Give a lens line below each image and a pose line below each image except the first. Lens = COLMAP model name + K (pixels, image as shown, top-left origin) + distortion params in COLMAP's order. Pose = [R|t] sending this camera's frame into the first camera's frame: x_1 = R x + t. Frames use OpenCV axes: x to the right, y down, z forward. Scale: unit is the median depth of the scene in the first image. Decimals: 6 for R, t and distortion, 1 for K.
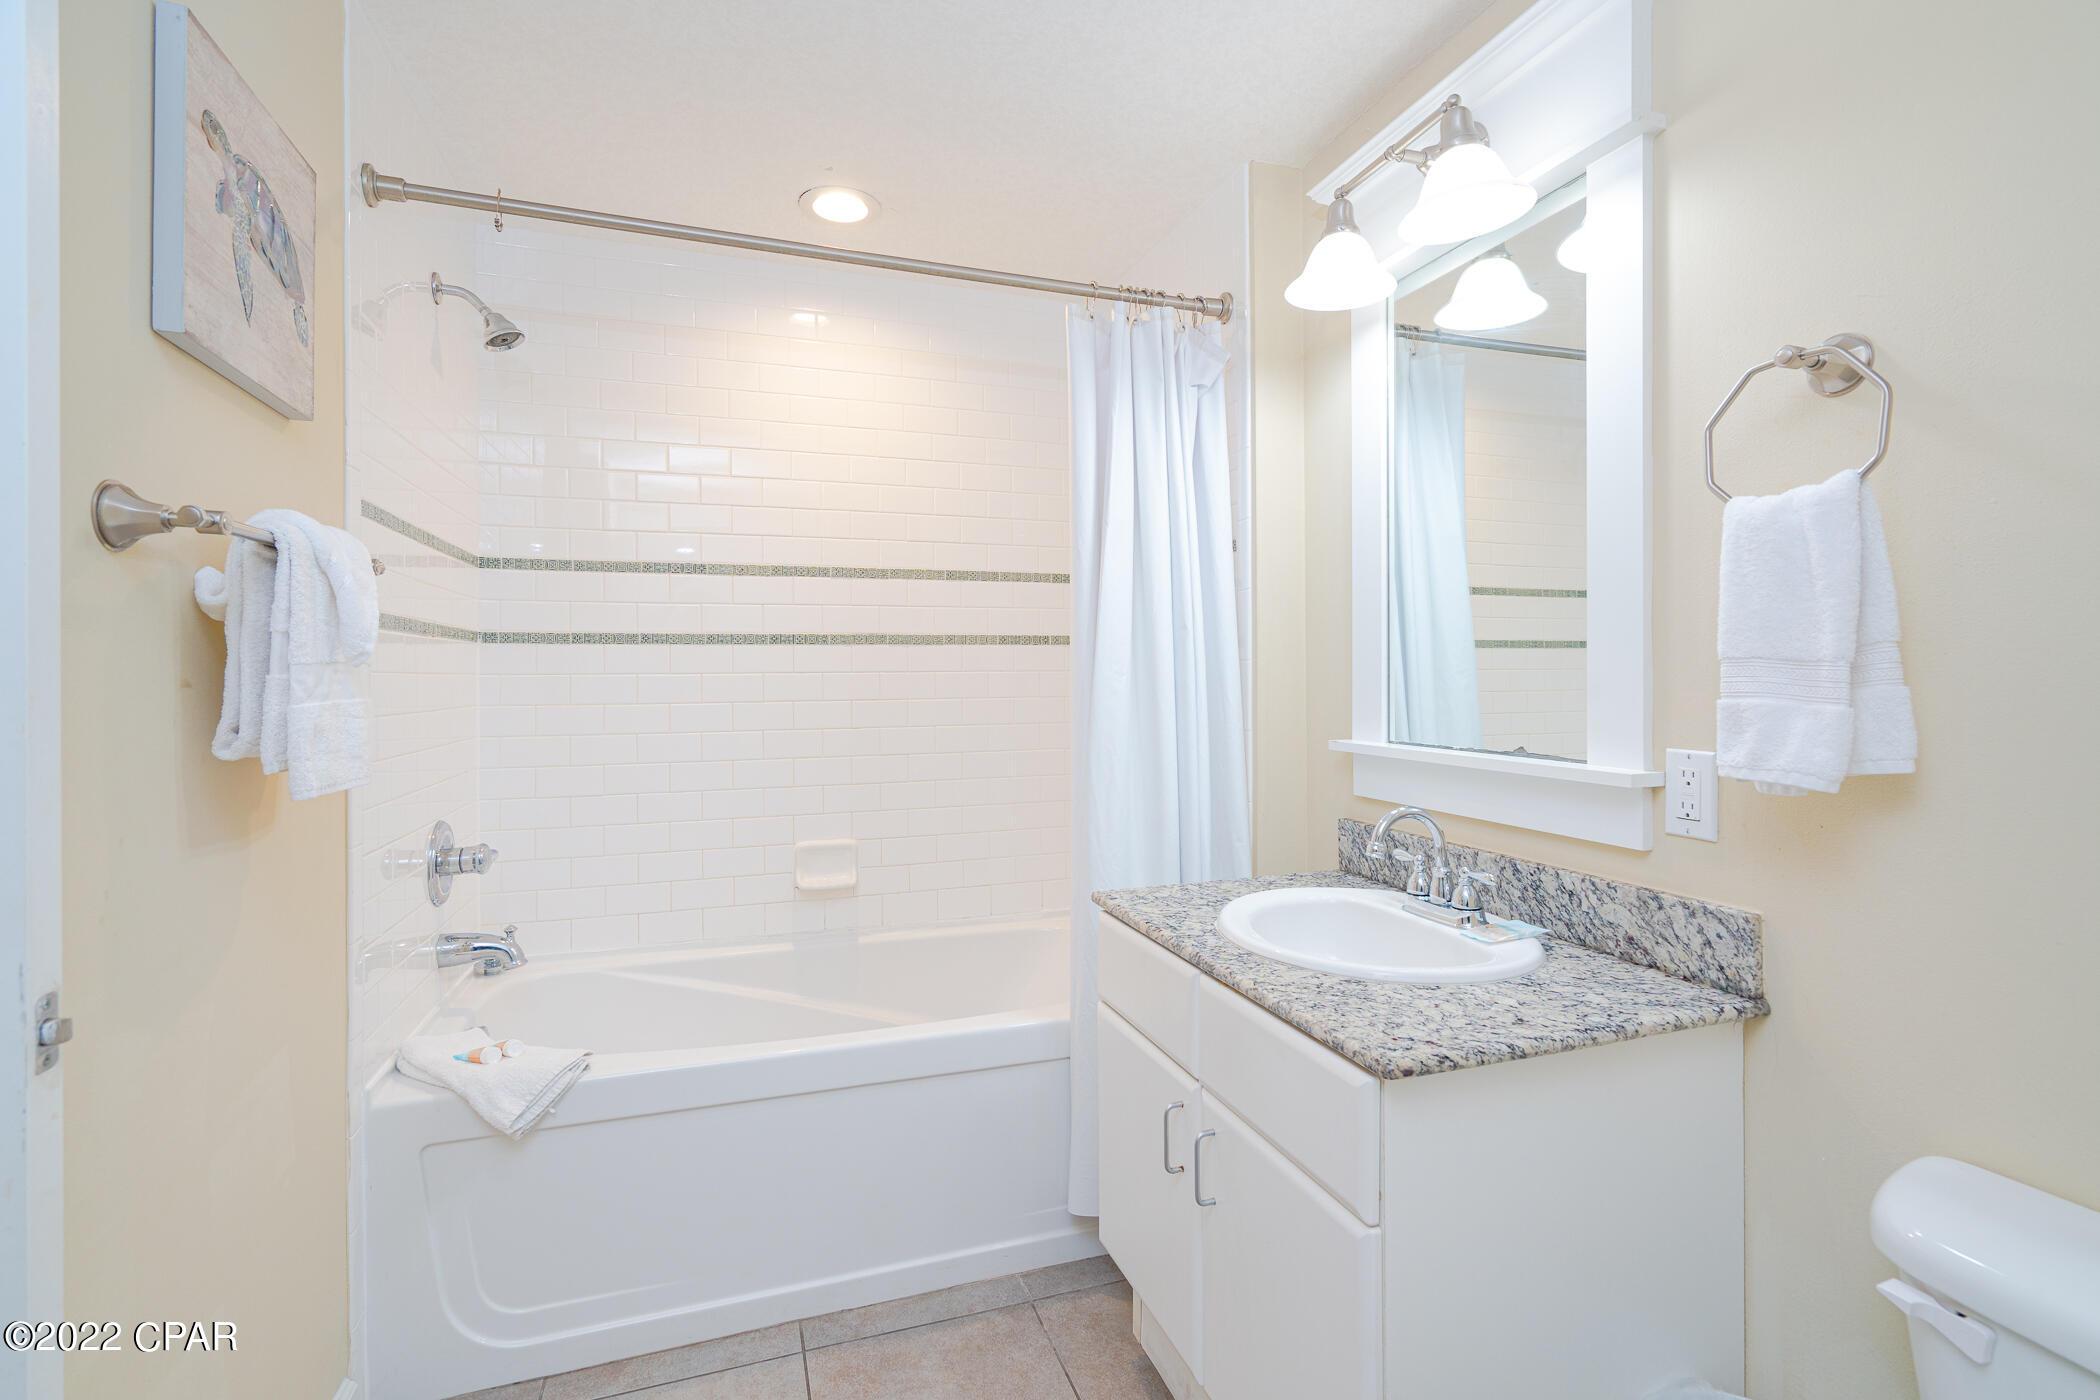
lens RADIAL K [[944.9, 0, 1065.6], [0, 944.9, 680.5], [0, 0, 1]] dist [-0.002160, 0.001246]
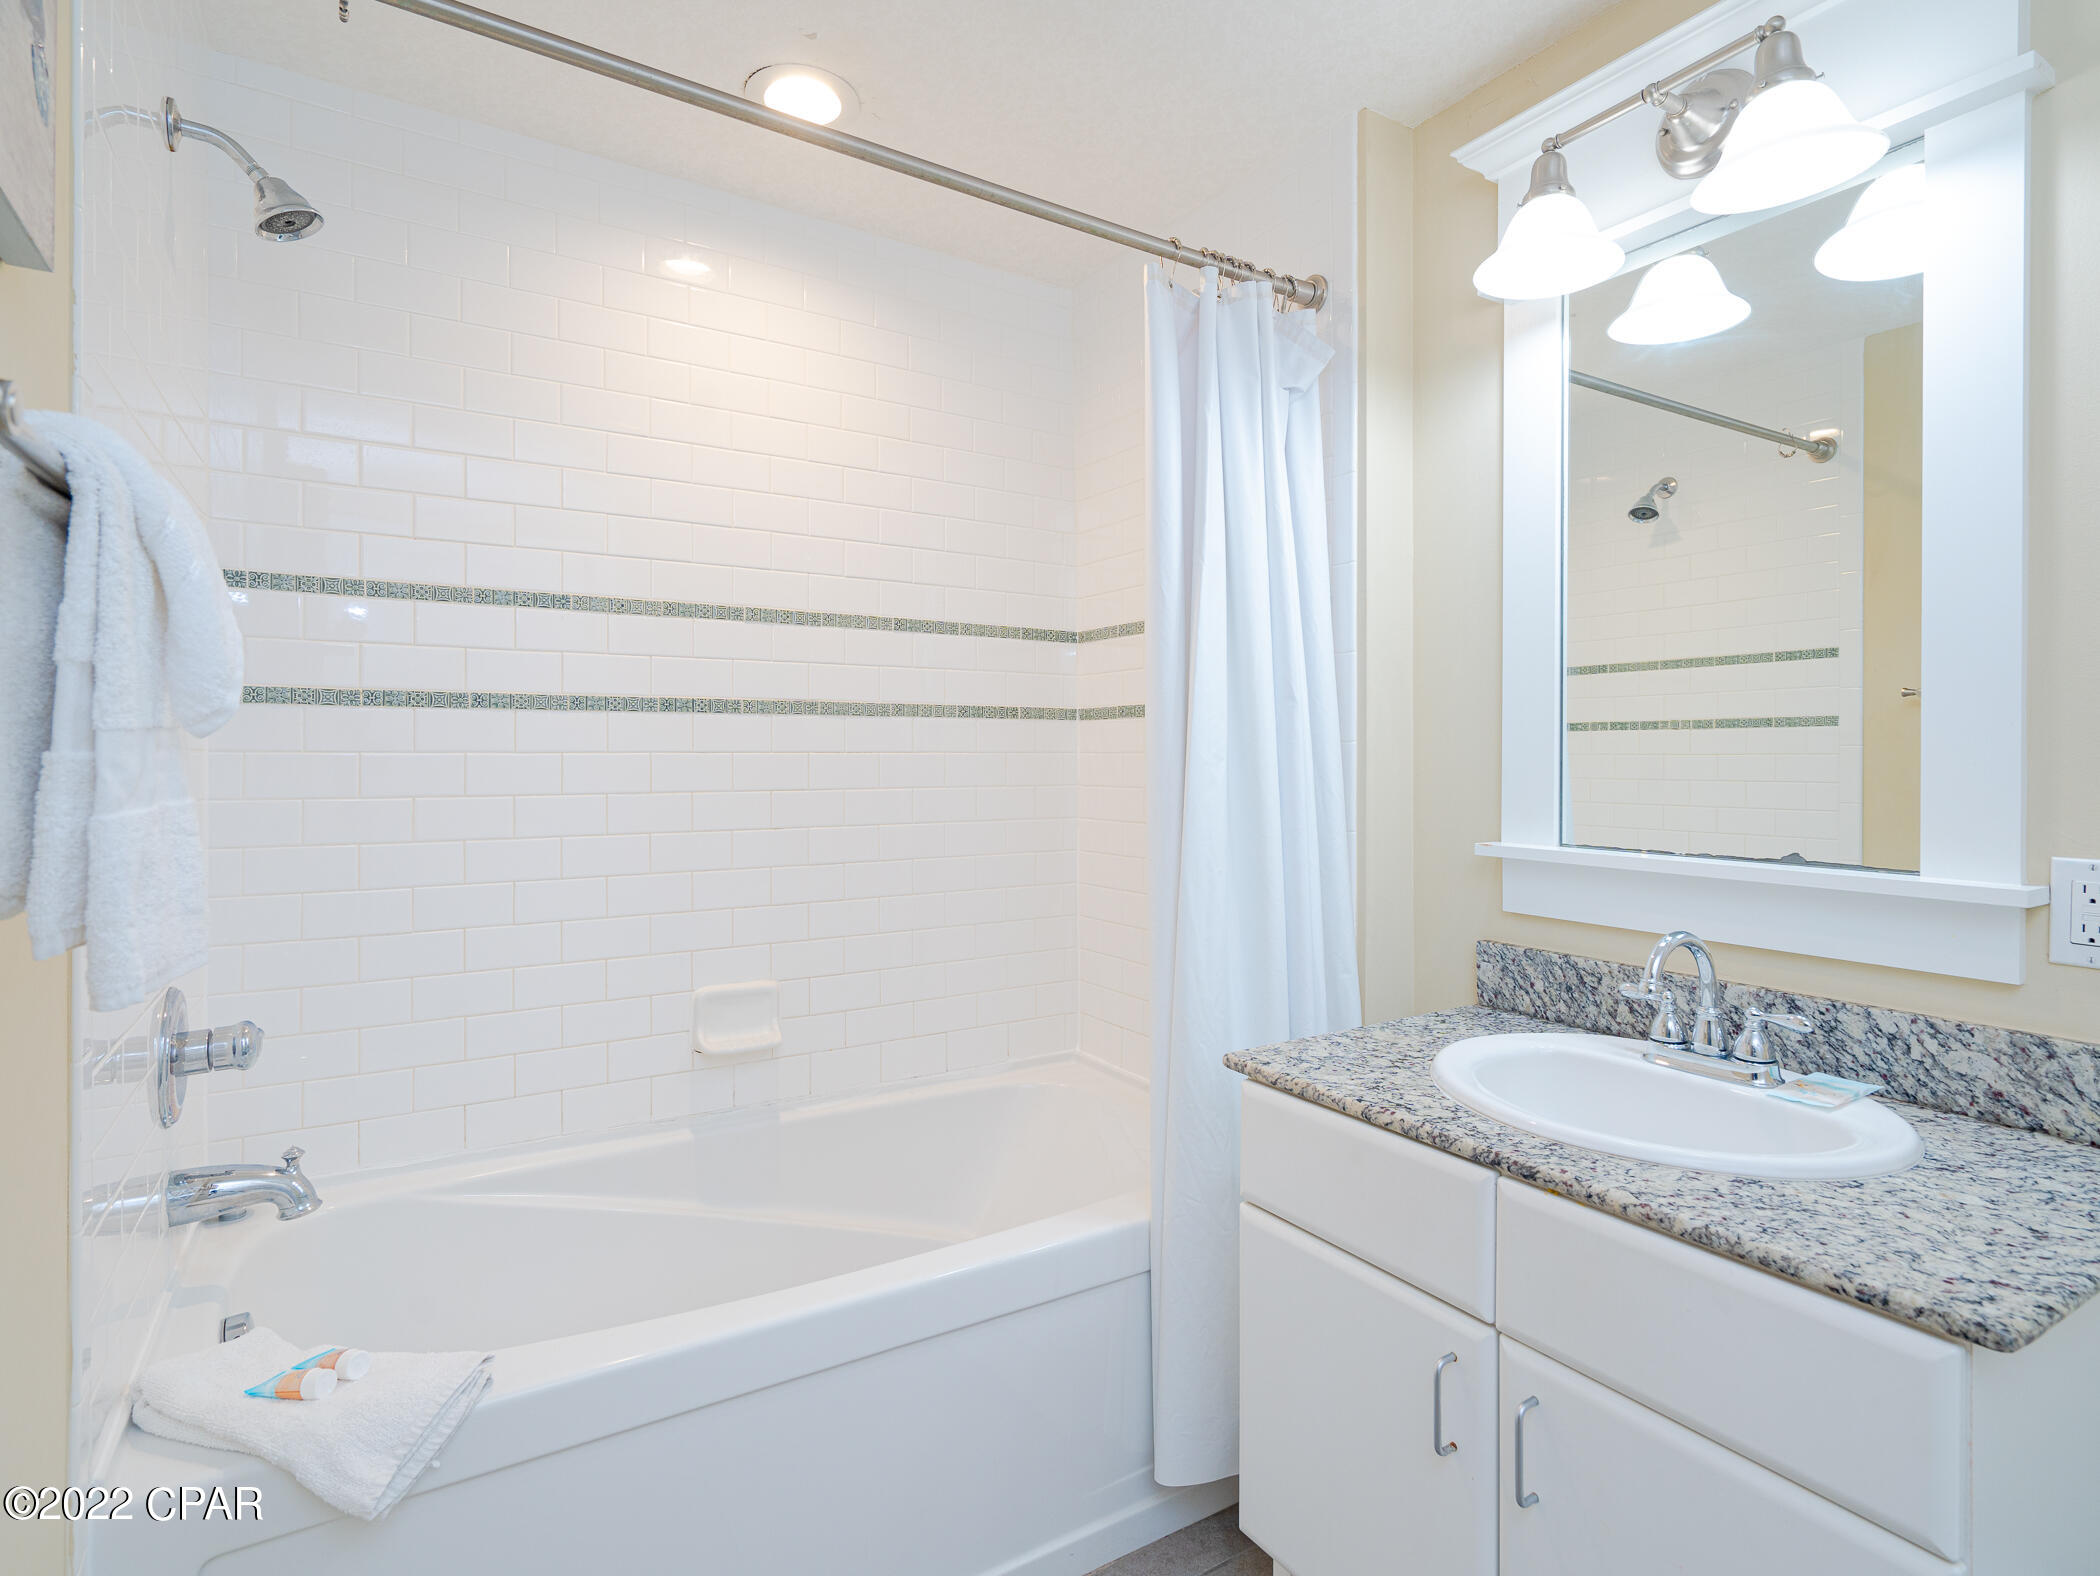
lens RADIAL K [[1074.8, 0, 1086.4], [0, 1074.8, 762.5], [0, 0, 1]] dist [0.001436, -0.000762]
pose [[0.975709, 0.006089, 0.218987, -0.273467], [-0.005951, 0.999981, -0.001292, -0.001733], [-0.218991, -0.000043, 0.975727, 0.214312]]
